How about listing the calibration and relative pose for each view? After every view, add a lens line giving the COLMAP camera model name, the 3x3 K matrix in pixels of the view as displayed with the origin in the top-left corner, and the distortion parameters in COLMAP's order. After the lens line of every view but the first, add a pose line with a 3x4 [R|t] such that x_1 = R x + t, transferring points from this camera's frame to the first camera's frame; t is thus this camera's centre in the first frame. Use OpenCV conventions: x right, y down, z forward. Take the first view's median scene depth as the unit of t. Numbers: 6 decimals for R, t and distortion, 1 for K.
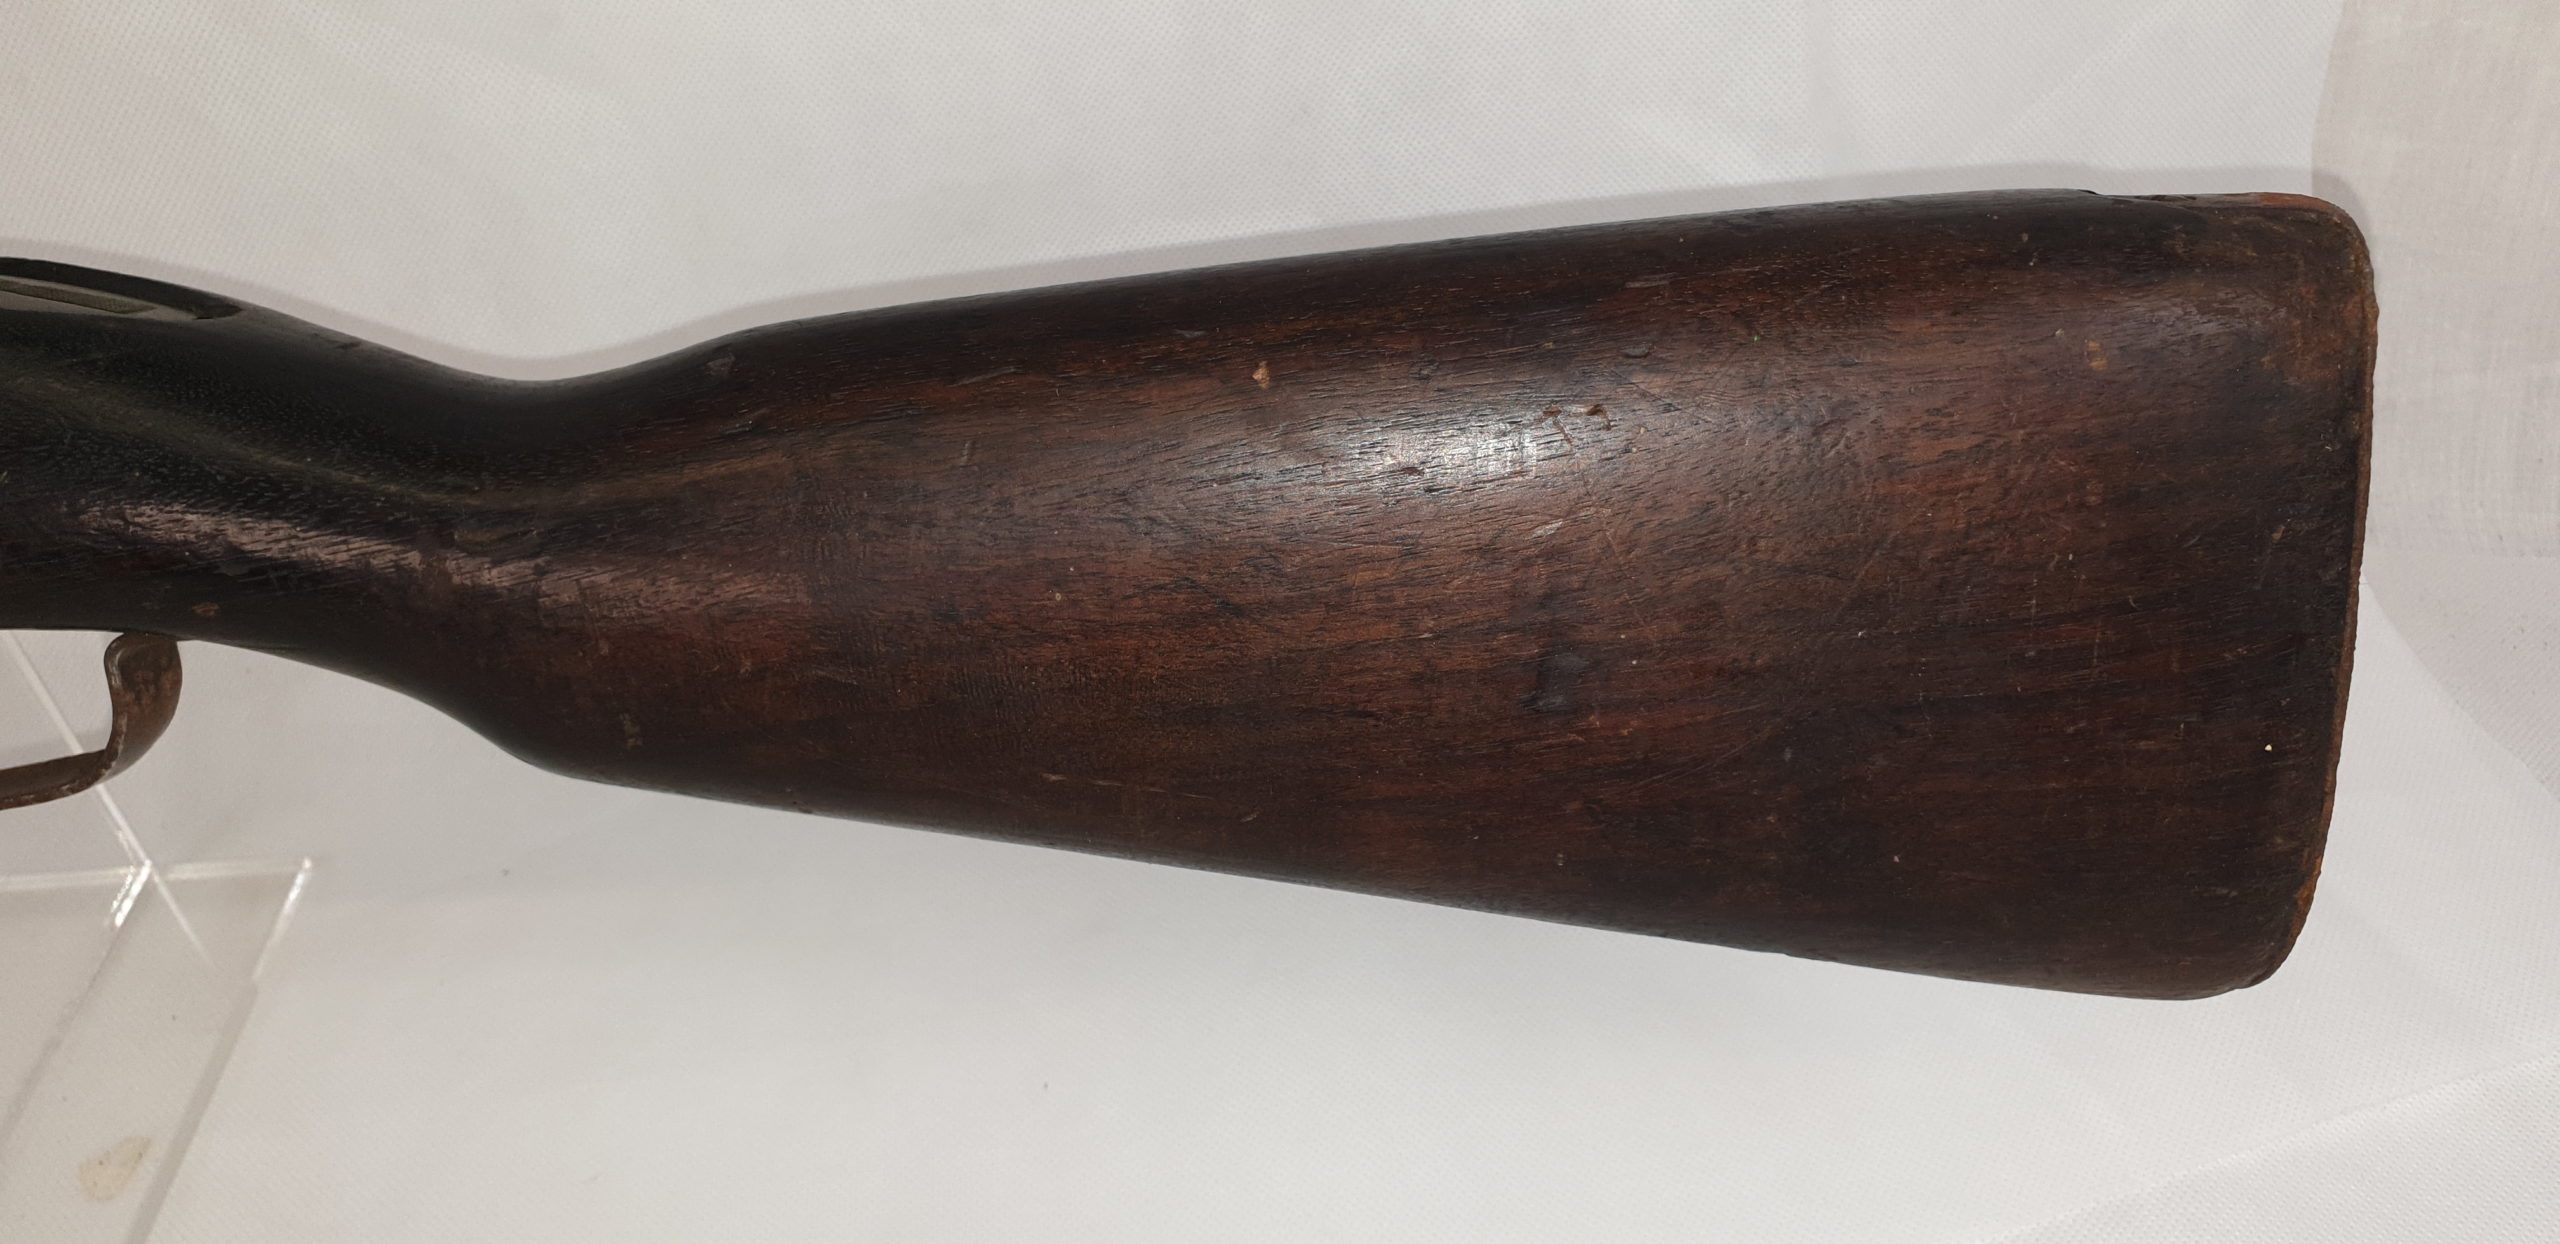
lens RADIAL K [[1817.8, 0, 1351.9], [0, 1817.8, 541.8], [0, 0, 1]] dist [0.003849, 0.002720]
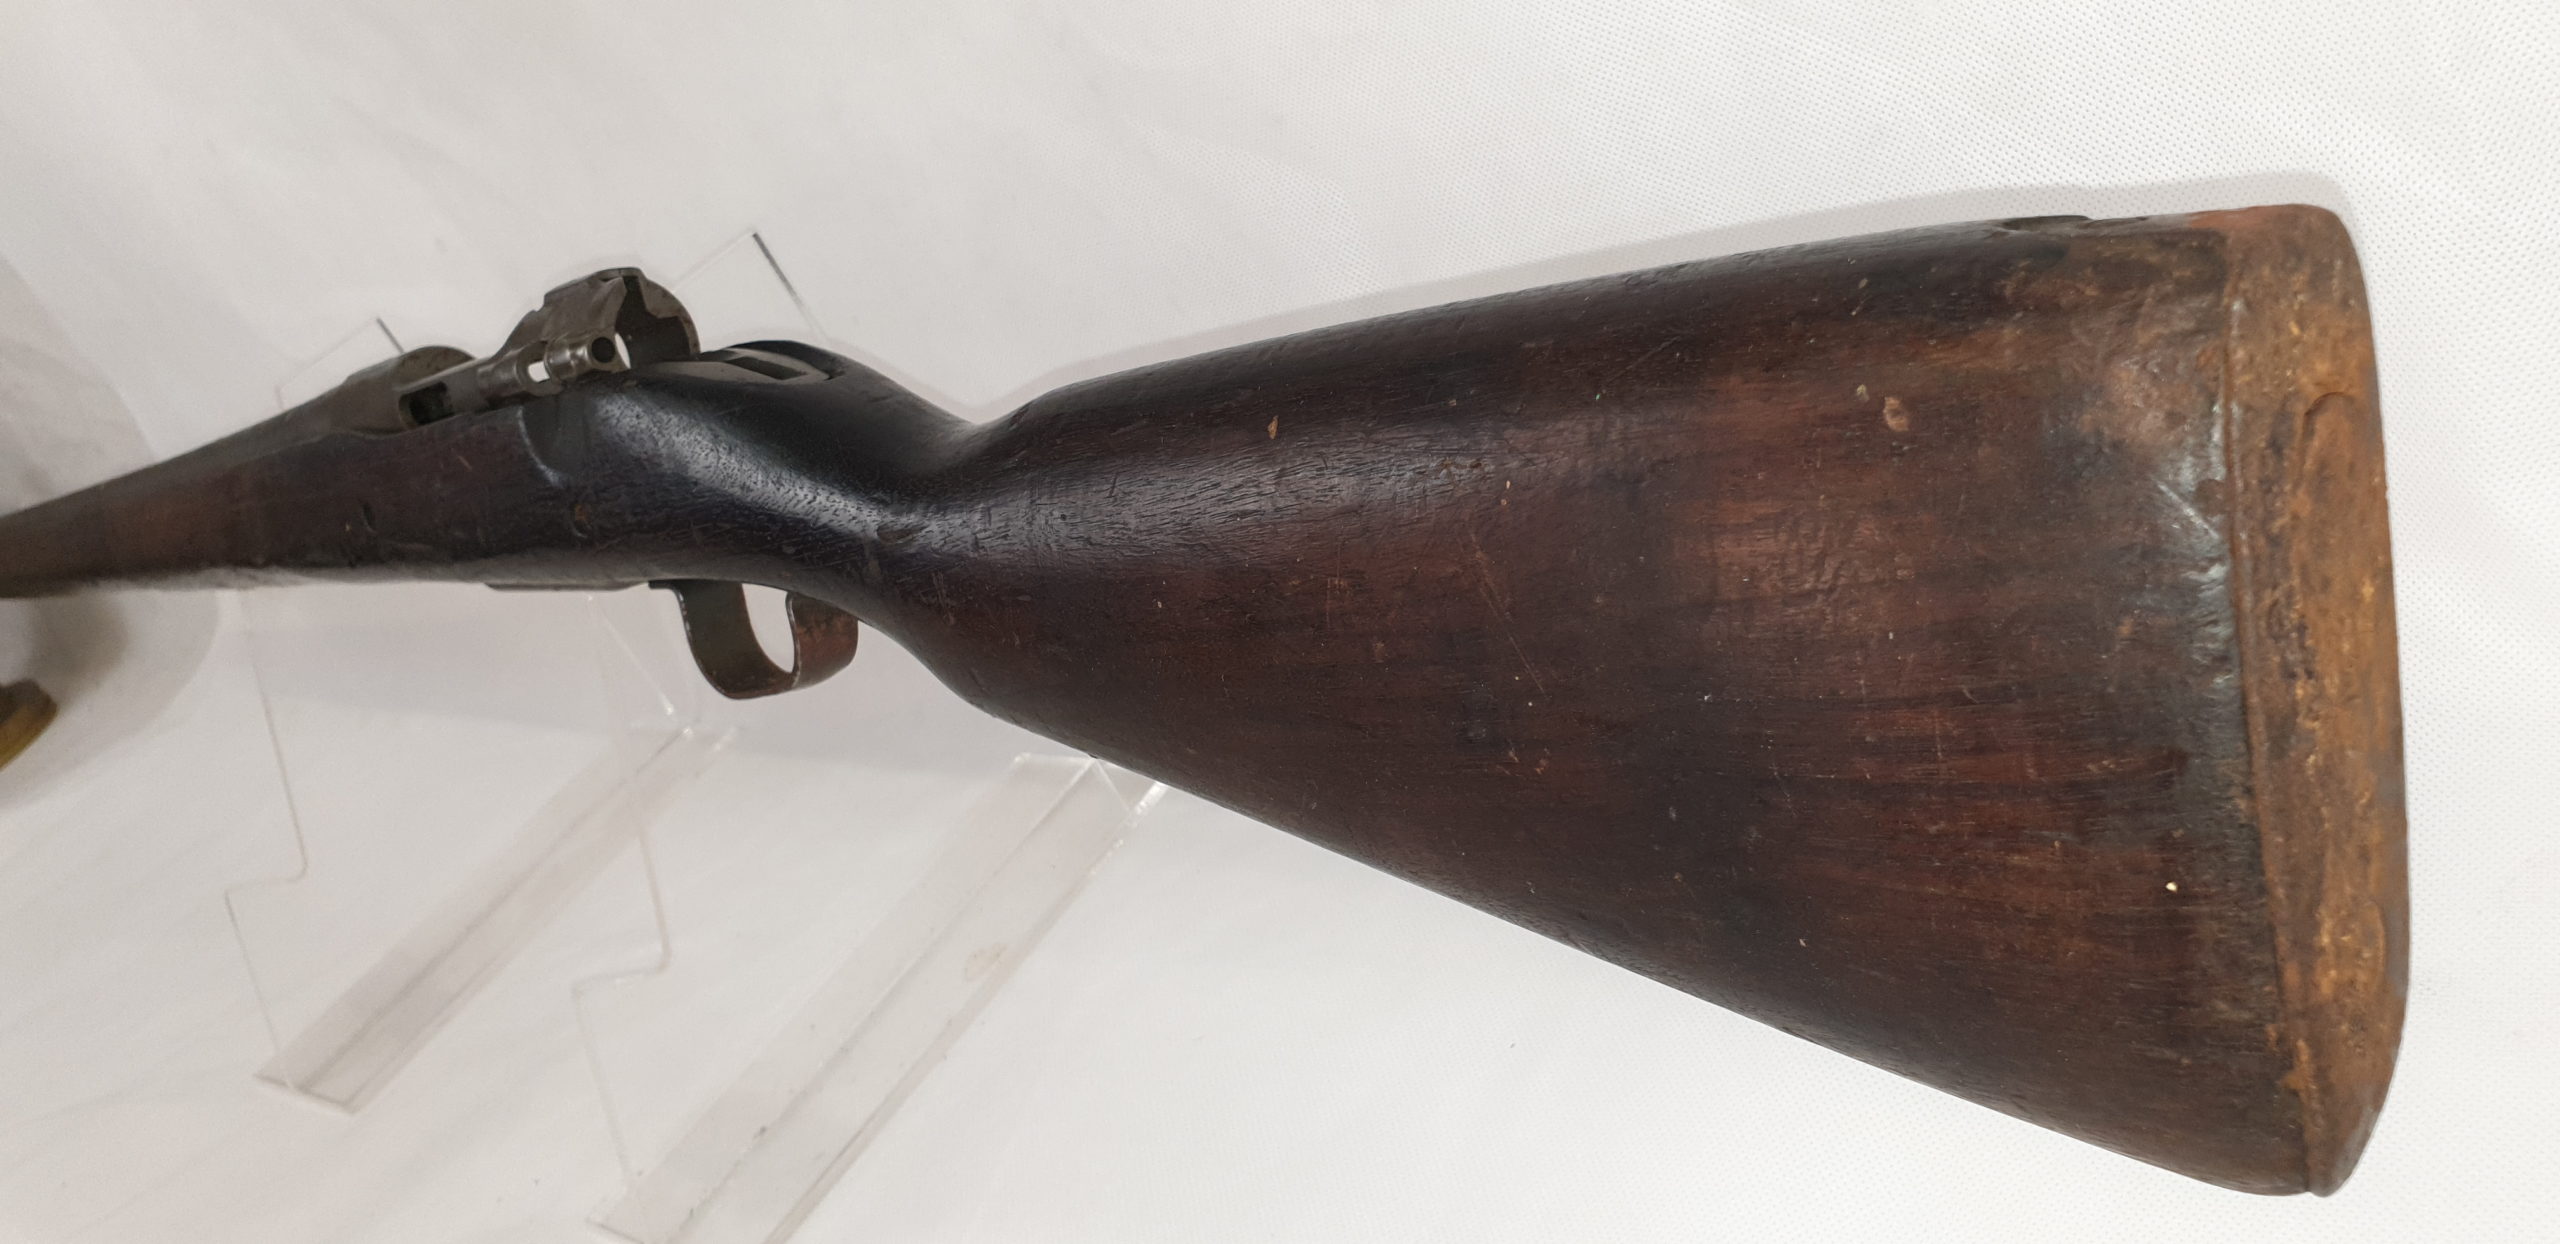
lens RADIAL K [[1799.5, 0, 1280.0], [0, 1799.5, 622.0], [0, 0, 1]] dist [0.003068, 0.001834]
pose [[0.762190, 0.075876, -0.642891, 0.719169], [-0.053279, 0.997091, 0.054514, -0.030331], [0.645157, -0.007297, 0.764015, 0.114501]]
